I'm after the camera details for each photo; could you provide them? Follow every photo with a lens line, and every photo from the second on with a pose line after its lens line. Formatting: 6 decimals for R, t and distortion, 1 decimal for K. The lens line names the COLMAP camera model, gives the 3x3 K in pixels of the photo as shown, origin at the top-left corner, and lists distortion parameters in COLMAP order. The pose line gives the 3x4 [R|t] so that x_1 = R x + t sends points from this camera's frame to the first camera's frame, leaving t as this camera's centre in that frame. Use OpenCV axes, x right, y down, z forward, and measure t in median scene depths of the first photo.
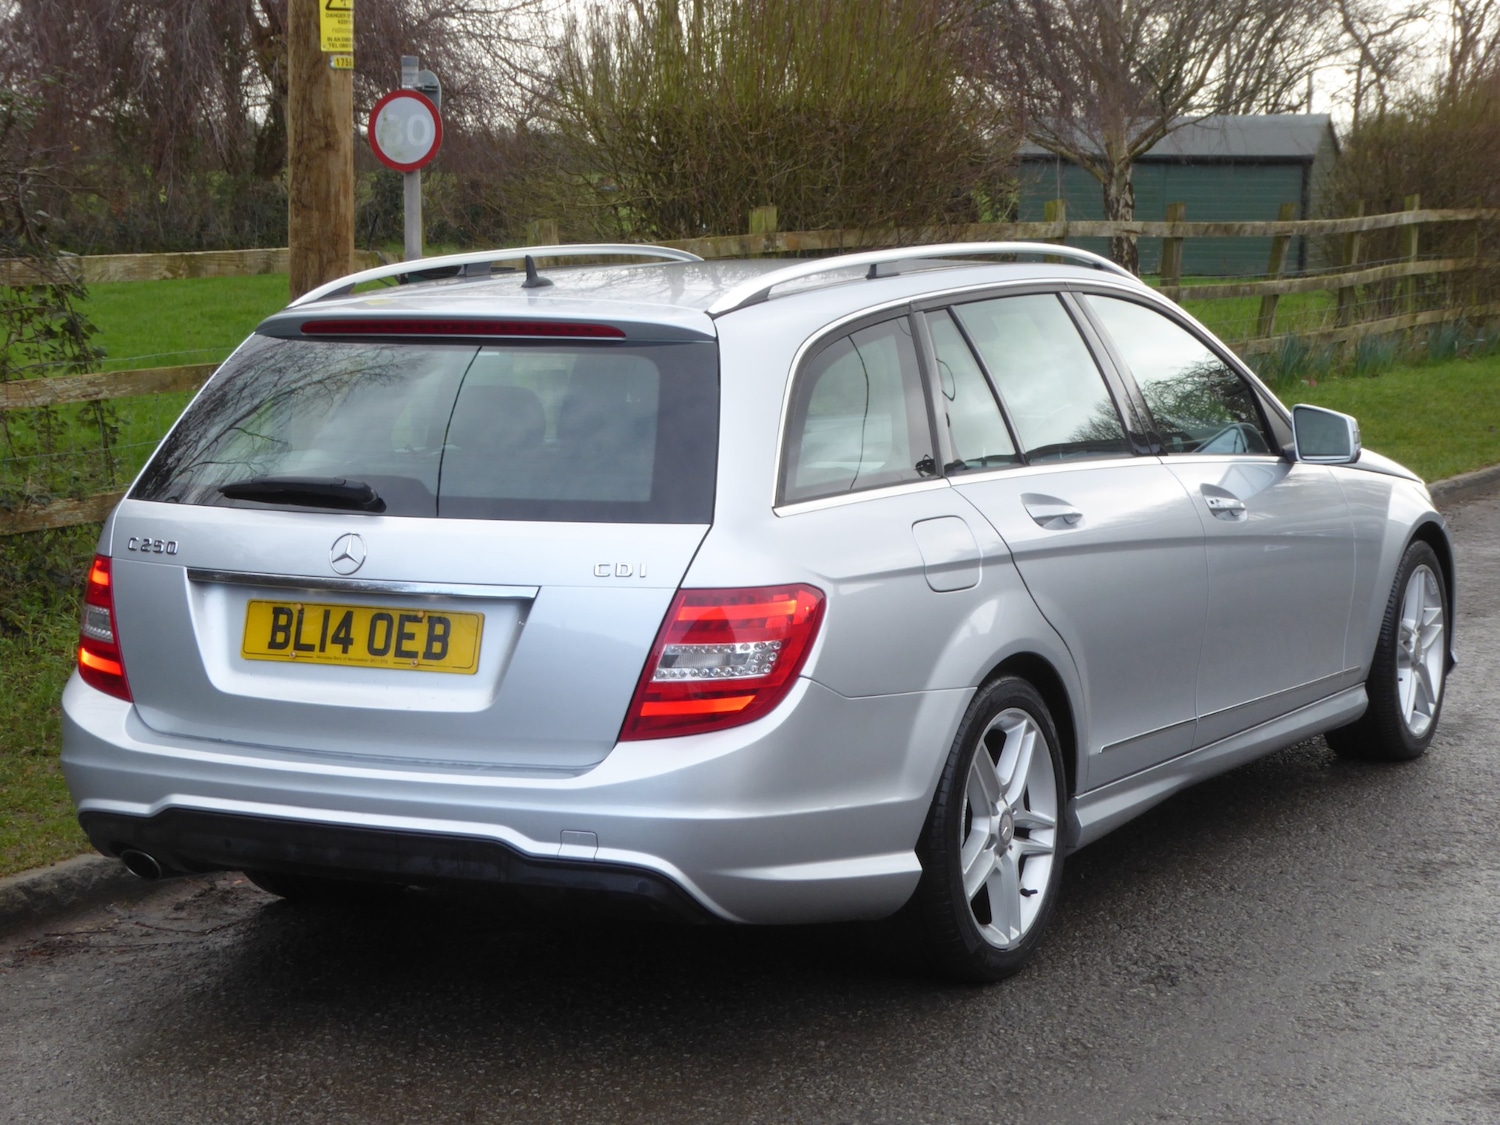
lens RADIAL K [[3103.5, 0, 750.0], [0, 3103.5, 562.5], [0, 0, 1]] dist [0.126388, -0.195303]
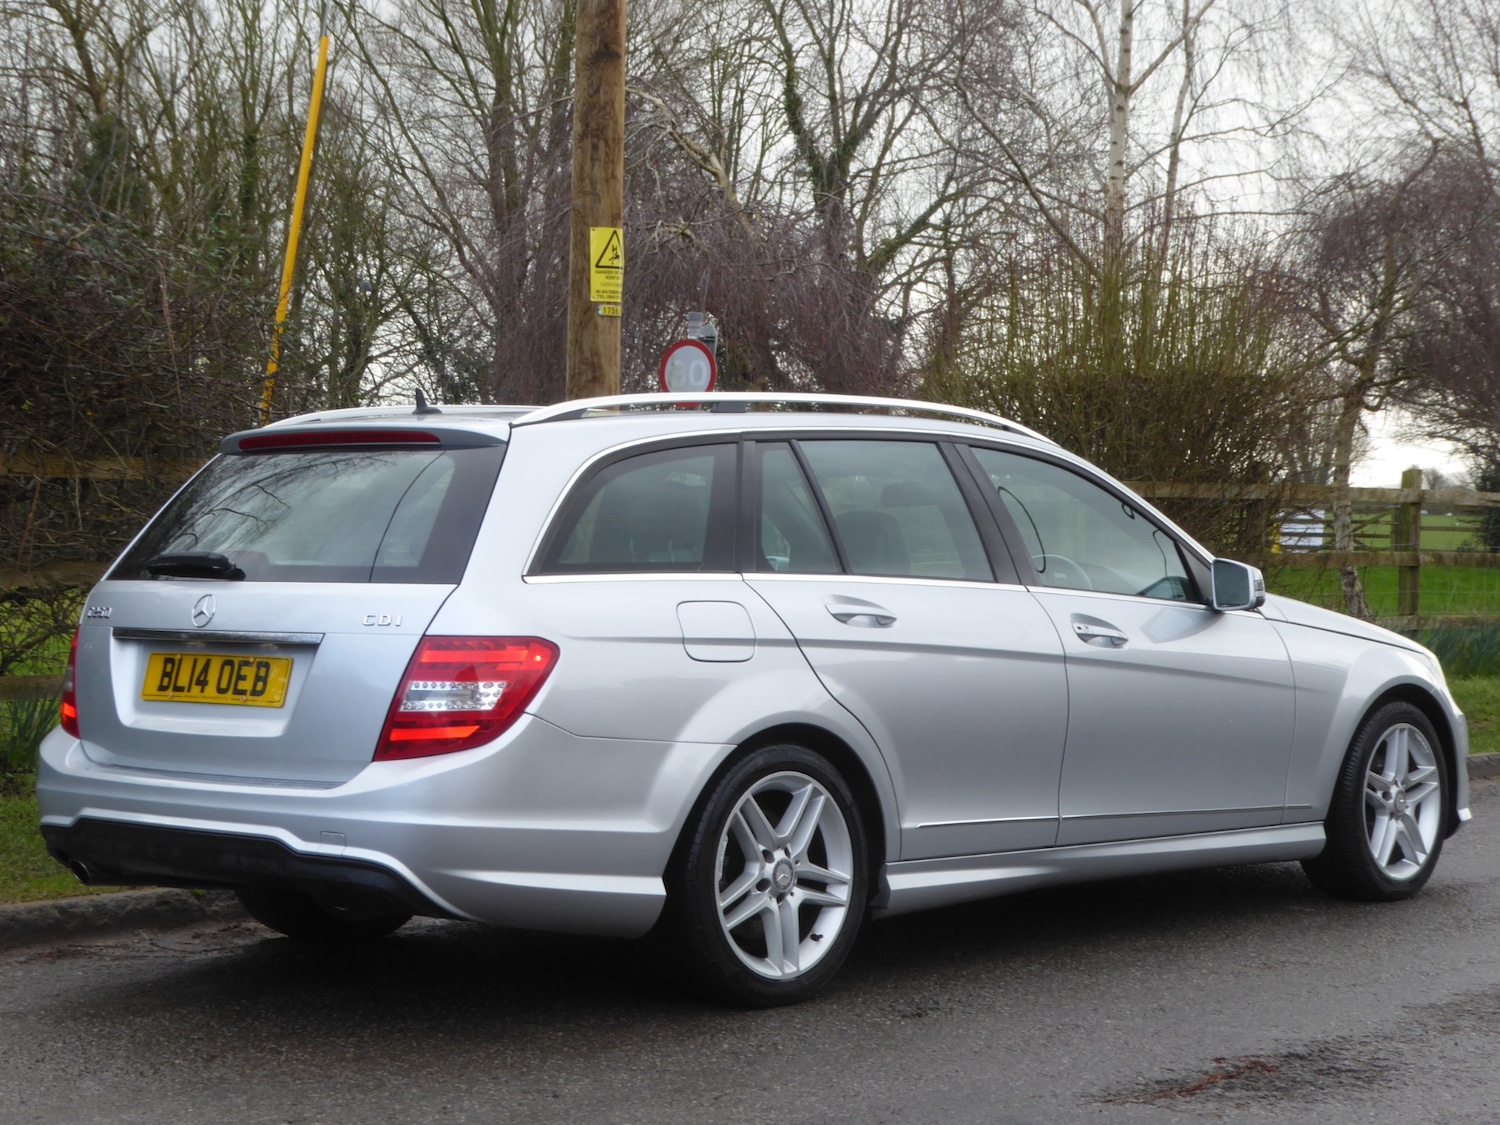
lens RADIAL K [[2791.7, 0, 750.0], [0, 2791.7, 562.5], [0, 0, 1]] dist [0.124958, -0.100515]
pose [[0.969349, 0.013599, -0.245310, 0.197193], [-0.039916, 0.993918, -0.102631, 0.046651], [0.242423, 0.109277, 0.963997, -0.014421]]
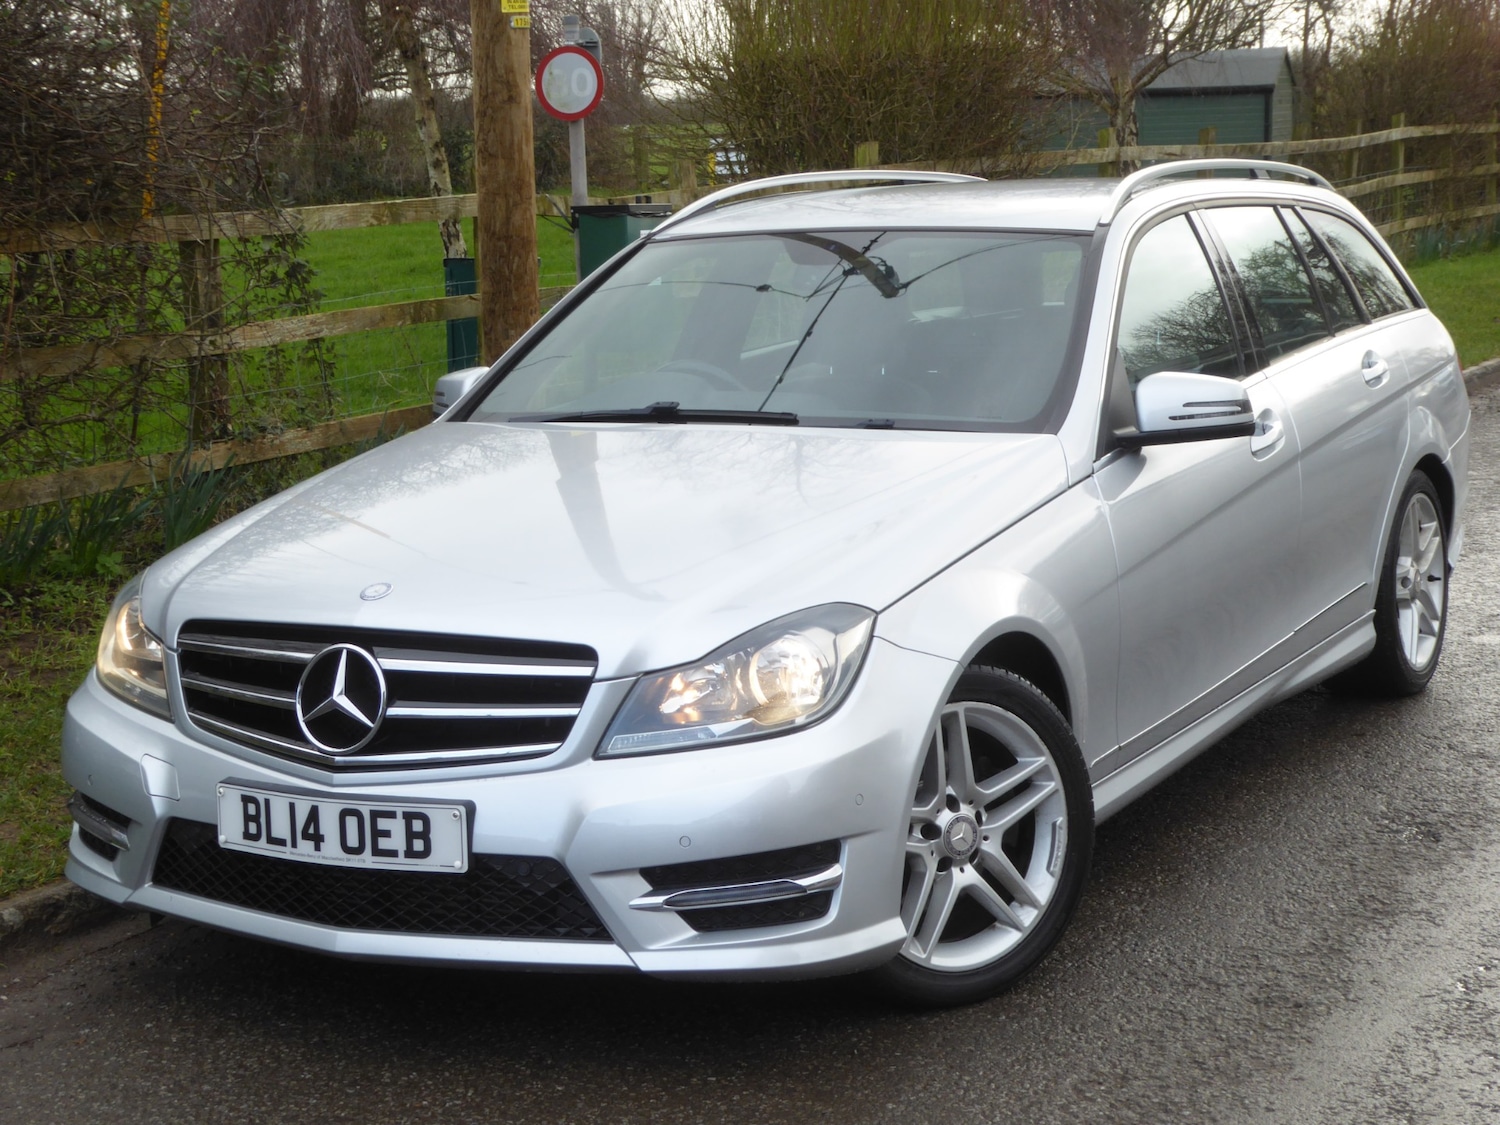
lens RADIAL K [[2713.6, 0, 750.0], [0, 2713.6, 562.5], [0, 0, 1]] dist [0.060310, 0.147664]
pose [[0.999335, -0.036469, -0.000705, -0.059242], [0.036470, 0.998675, 0.036318, -0.002194], [-0.000621, -0.036320, 0.999340, 0.036391]]
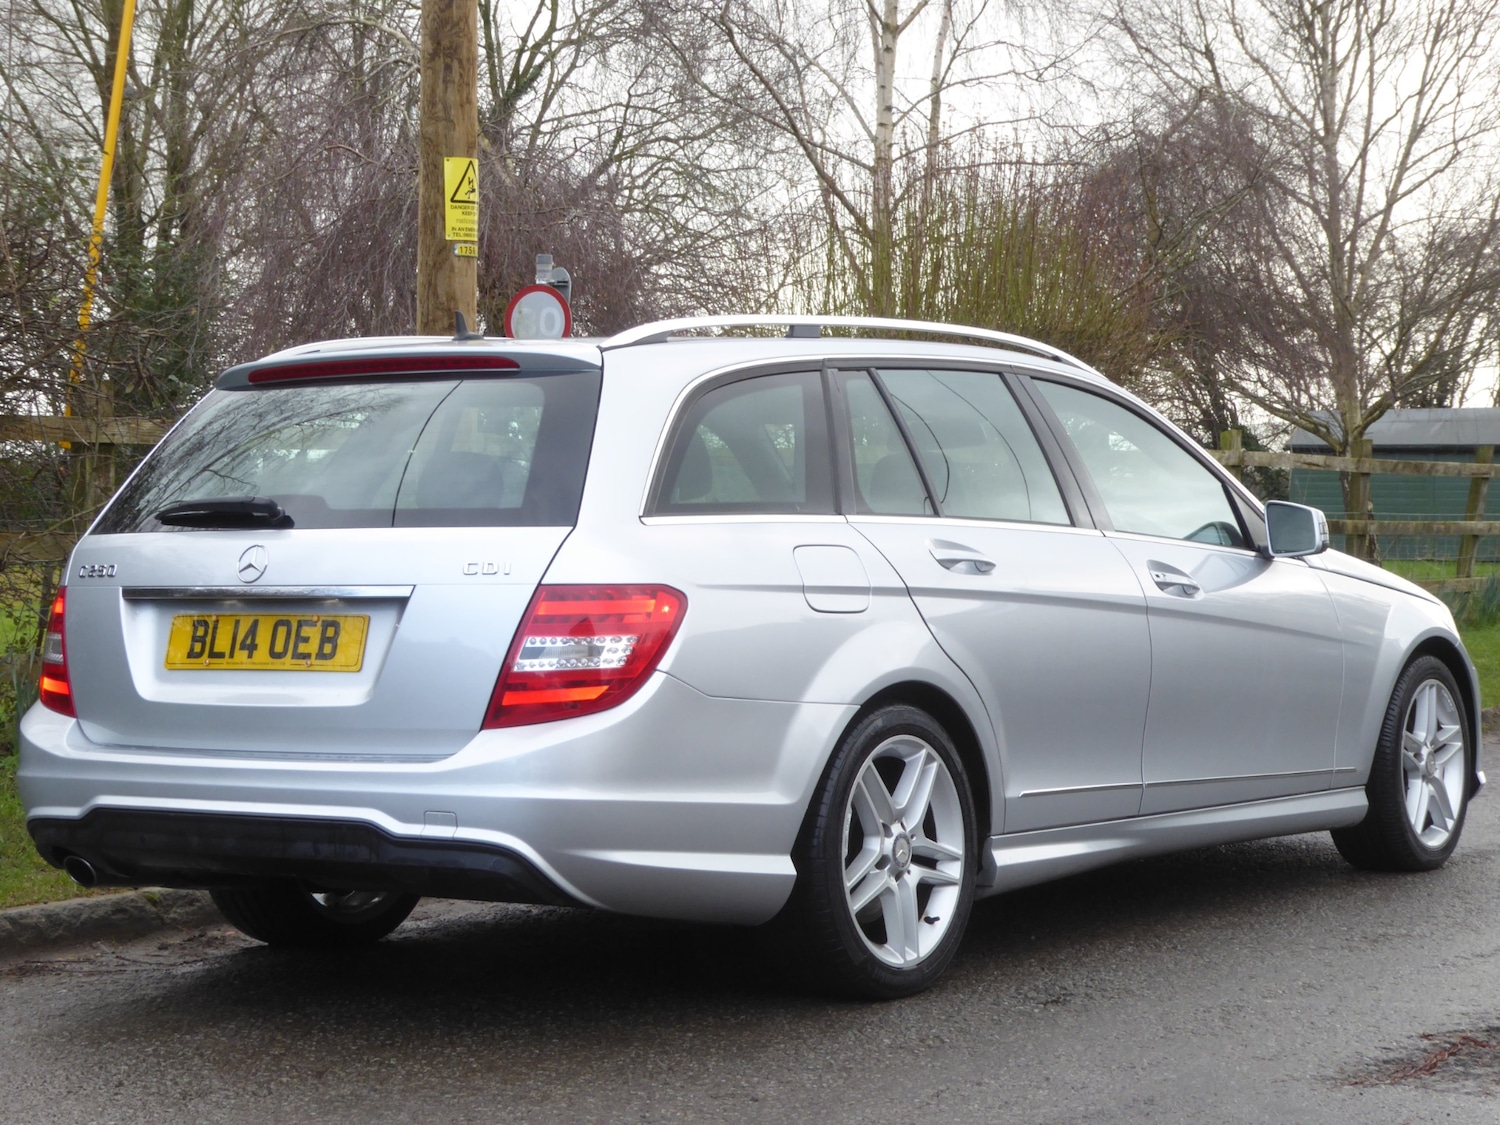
lens RADIAL K [[2994.4, 0, 750.0], [0, 2994.4, 562.5], [0, 0, 1]] dist [0.147907, -0.171046]
pose [[0.993684, -0.001630, -0.112206, 0.087699], [-0.010186, 0.994457, -0.104652, 0.057551], [0.111754, 0.105134, 0.988159, -0.003754]]
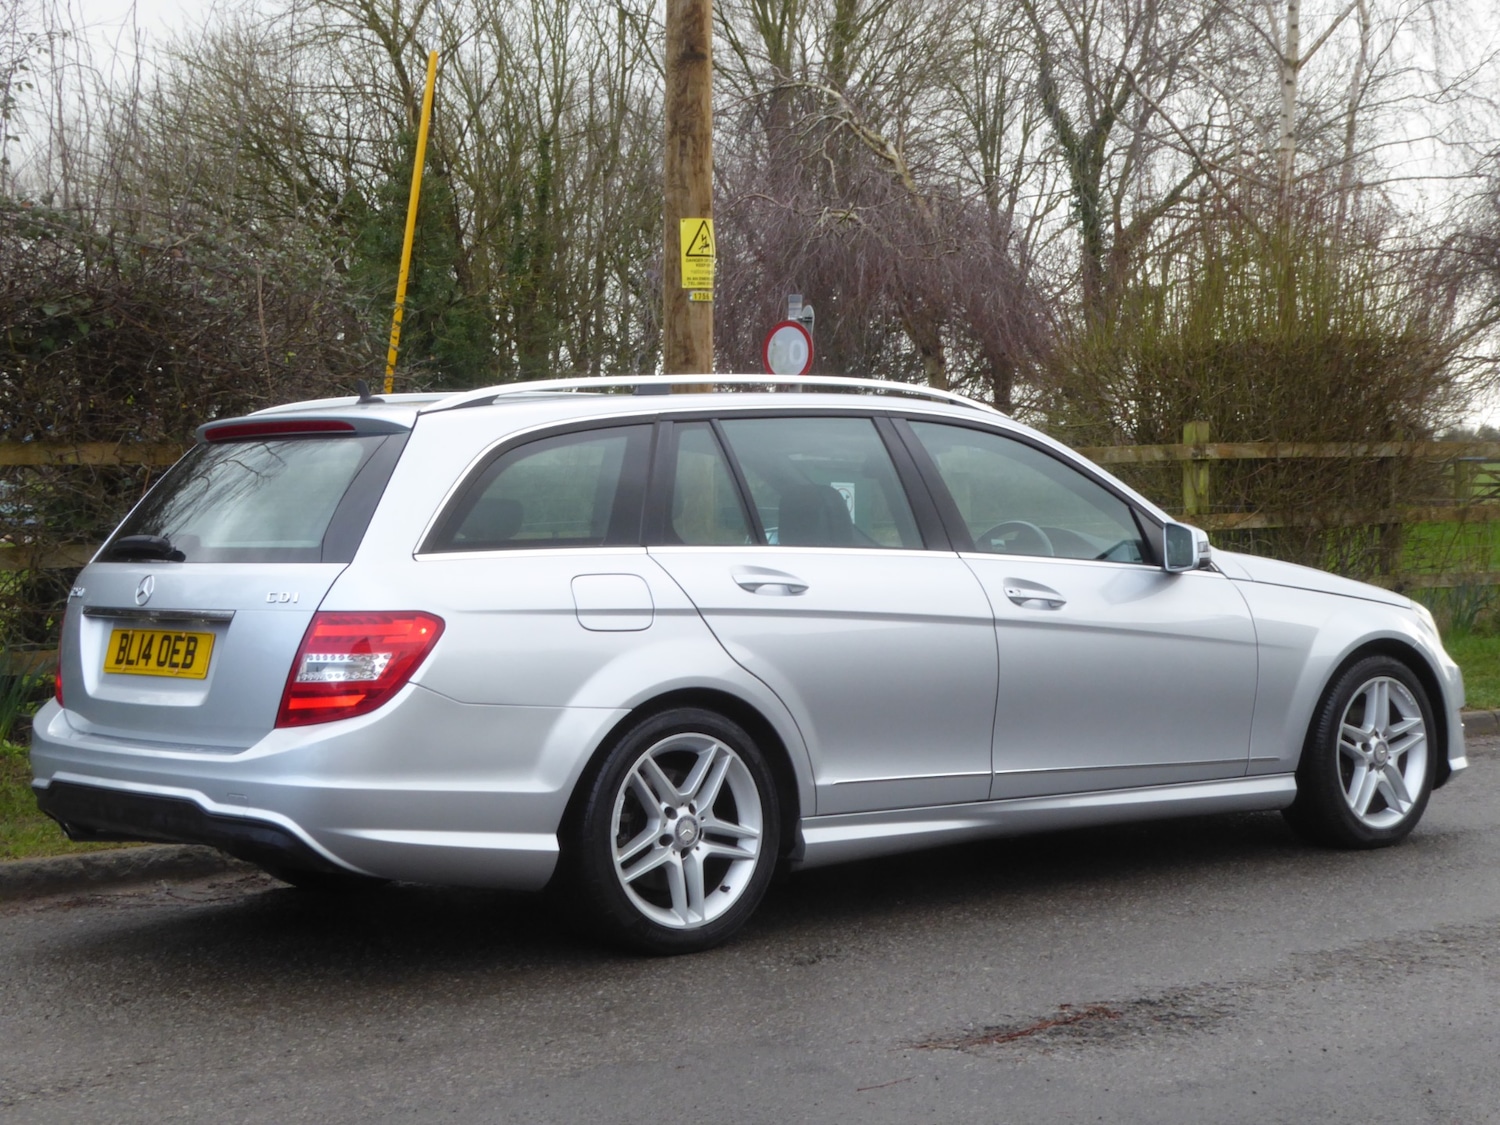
lens RADIAL K [[2607.5, 0, 750.0], [0, 2607.5, 562.5], [0, 0, 1]] dist [0.098437, -0.136325]
pose [[0.932204, 0.001278, -0.361932, 0.291476], [-0.033715, 0.995952, -0.083322, 0.039273], [0.360360, 0.089875, 0.928474, 0.022647]]
